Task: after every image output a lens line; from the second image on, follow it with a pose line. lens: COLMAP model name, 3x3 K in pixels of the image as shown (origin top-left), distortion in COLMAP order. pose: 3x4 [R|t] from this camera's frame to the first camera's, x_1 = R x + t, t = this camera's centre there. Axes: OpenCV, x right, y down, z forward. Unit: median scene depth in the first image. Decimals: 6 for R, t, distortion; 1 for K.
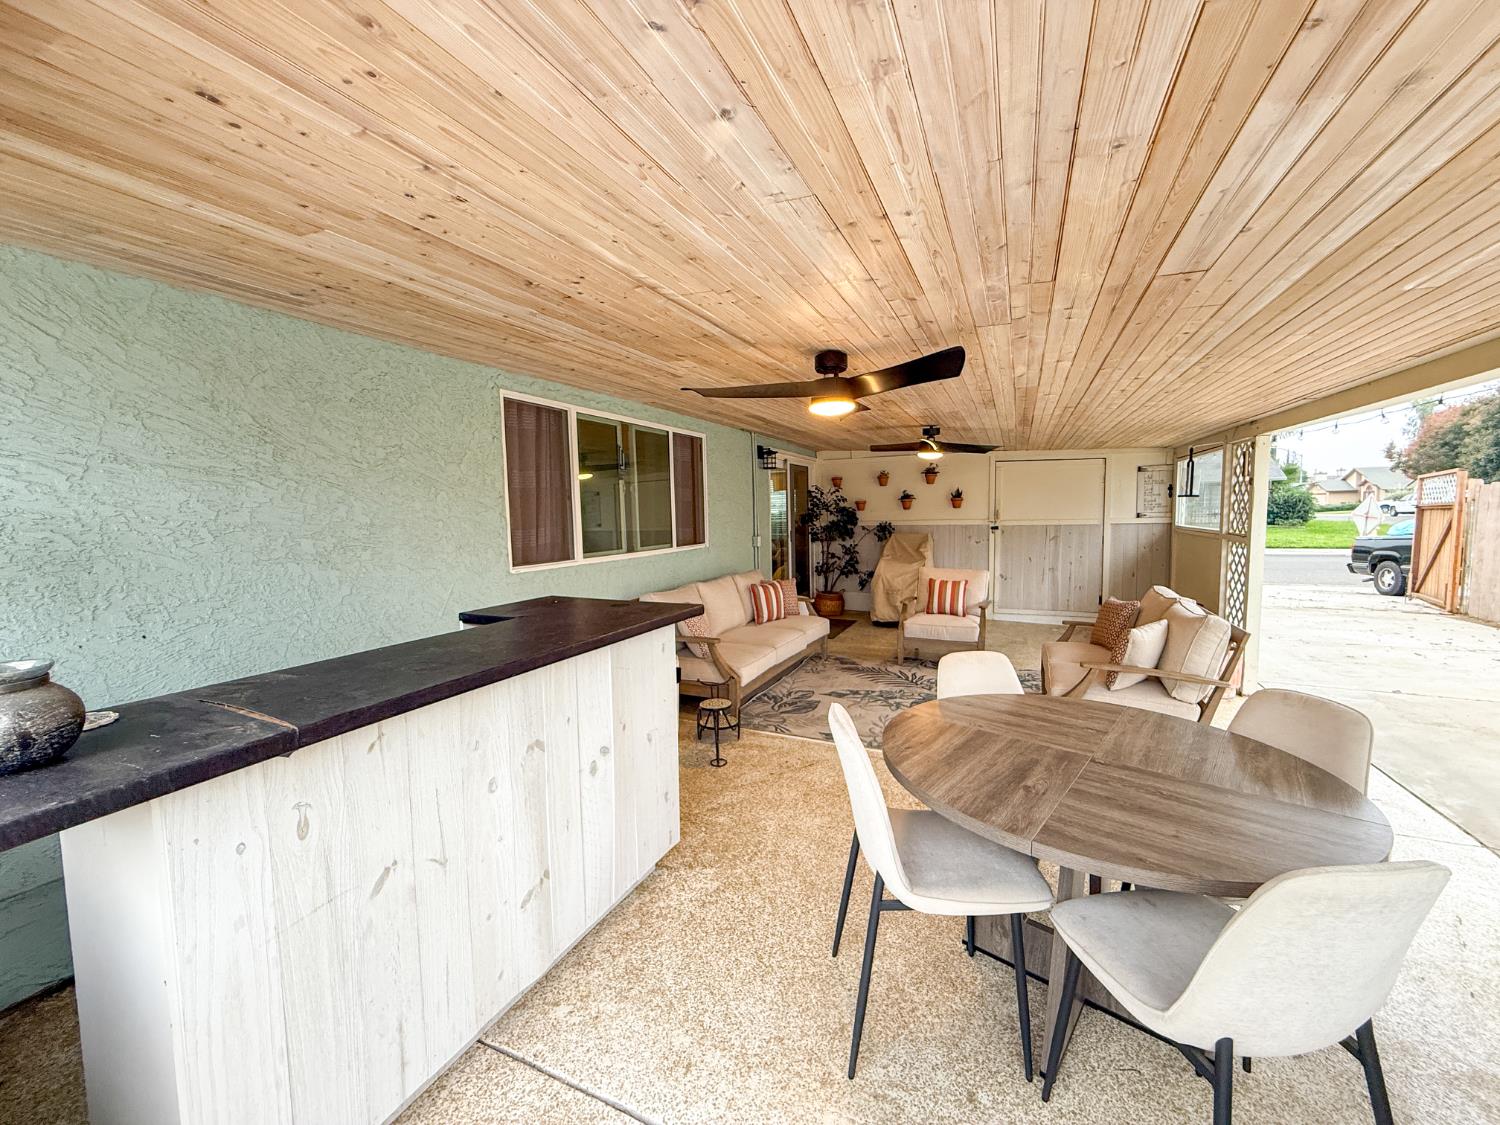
lens RADIAL K [[597.7, 0, 747.6], [0, 597.7, 557.8], [0, 0, 1]] dist [-0.001528, 0.000367]
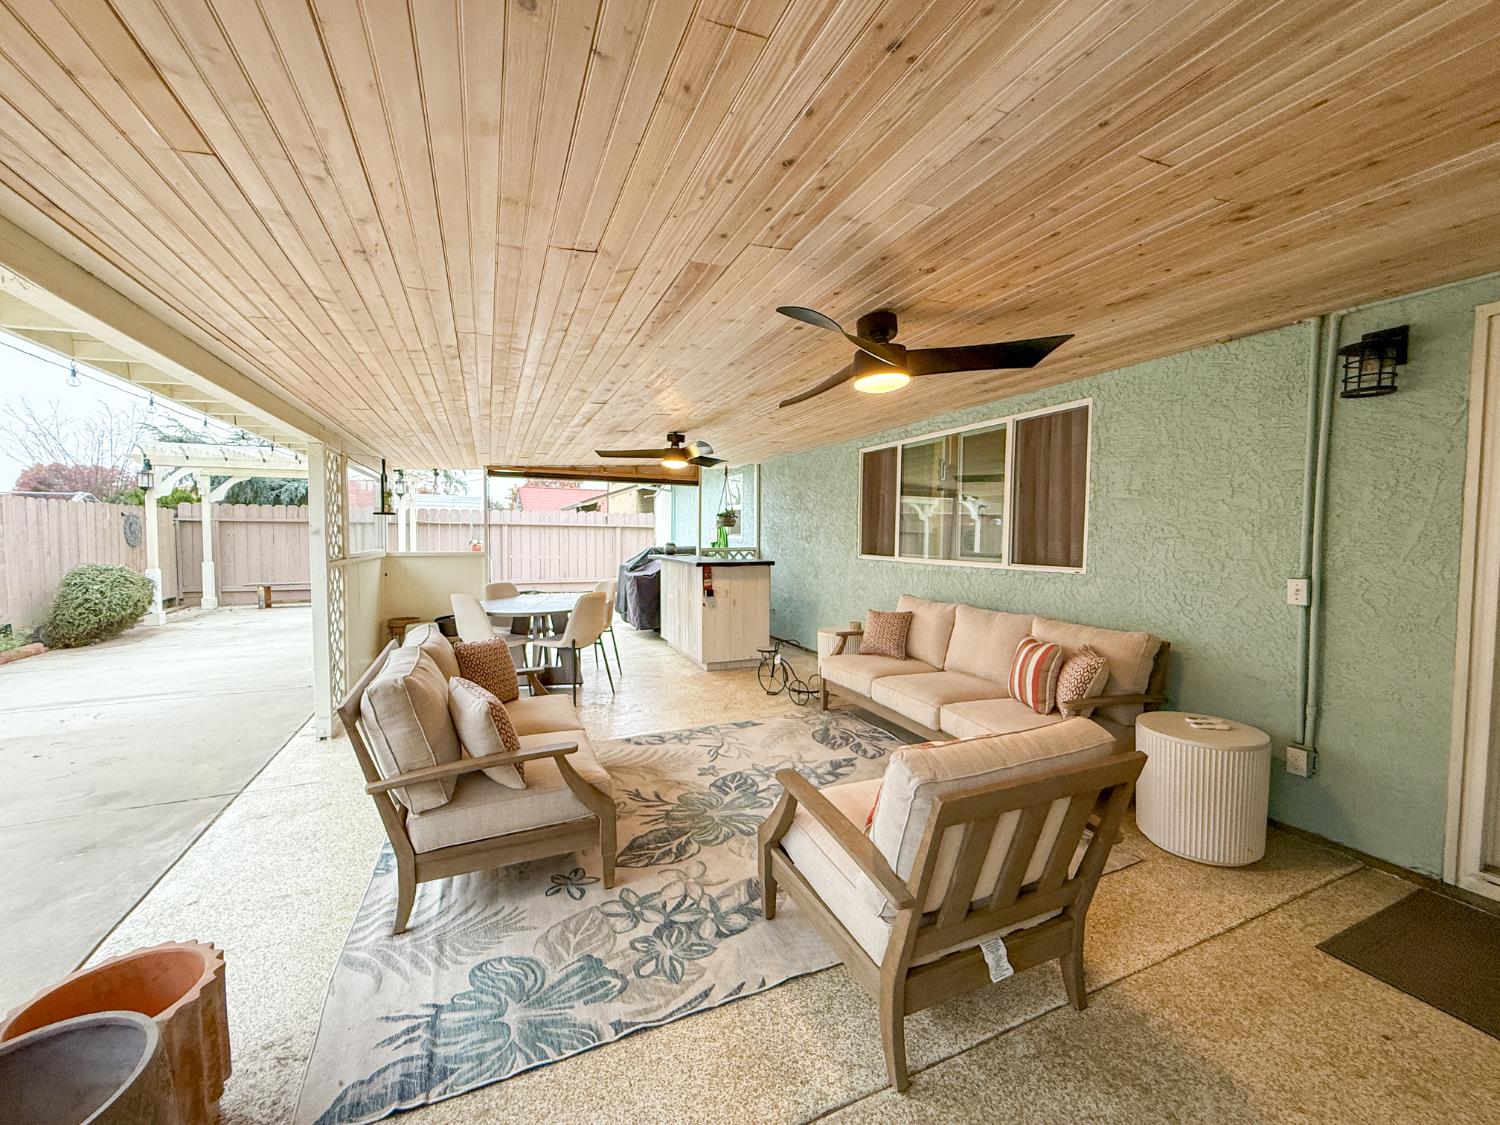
lens RADIAL K [[597.7, 0, 748.3], [0, 597.7, 558.2], [0, 0, 1]] dist [-0.001528, 0.000367]
pose [[-0.671302, 0.046148, -0.739746, 0.788260], [-0.051814, 0.992696, 0.108948, -0.105282], [0.739371, 0.111466, -0.664008, 1.411656]]
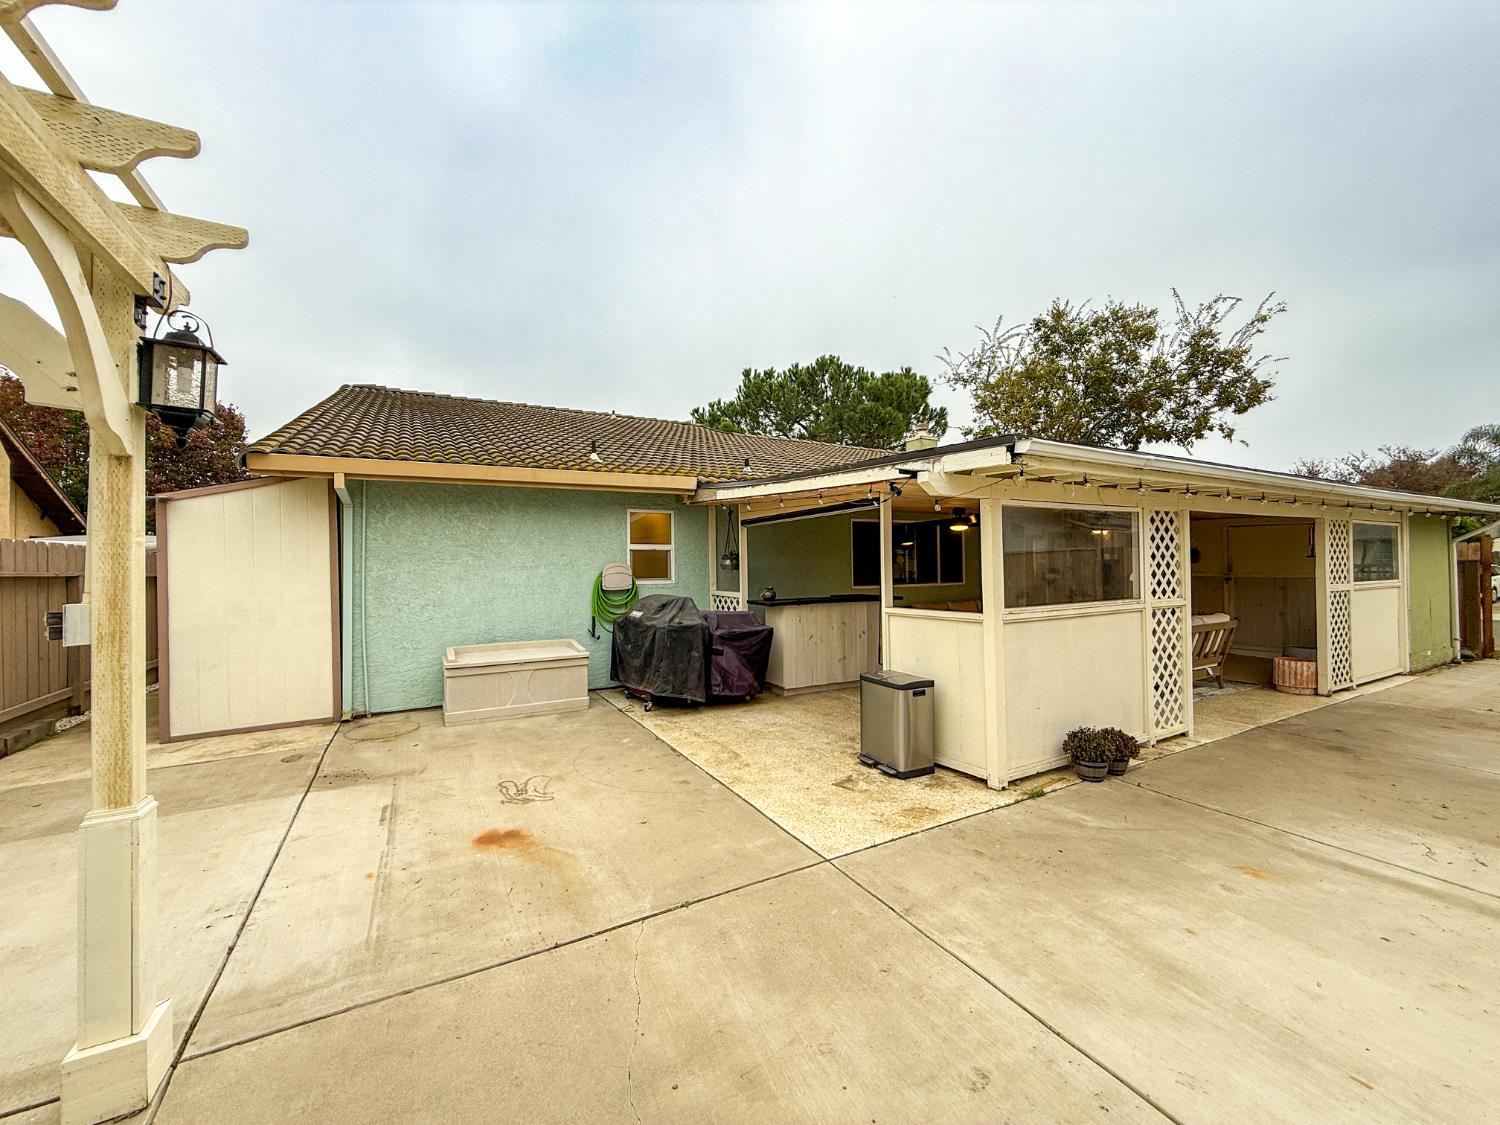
lens RADIAL K [[597.7, 0, 748.3], [0, 597.7, 558.5], [0, 0, 1]] dist [-0.001528, 0.000367]
pose [[0.802890, 0.005536, -0.596101, 0.605872], [-0.052083, 0.996785, -0.060893, 0.061599], [0.593847, 0.079937, 0.800597, -1.048380]]
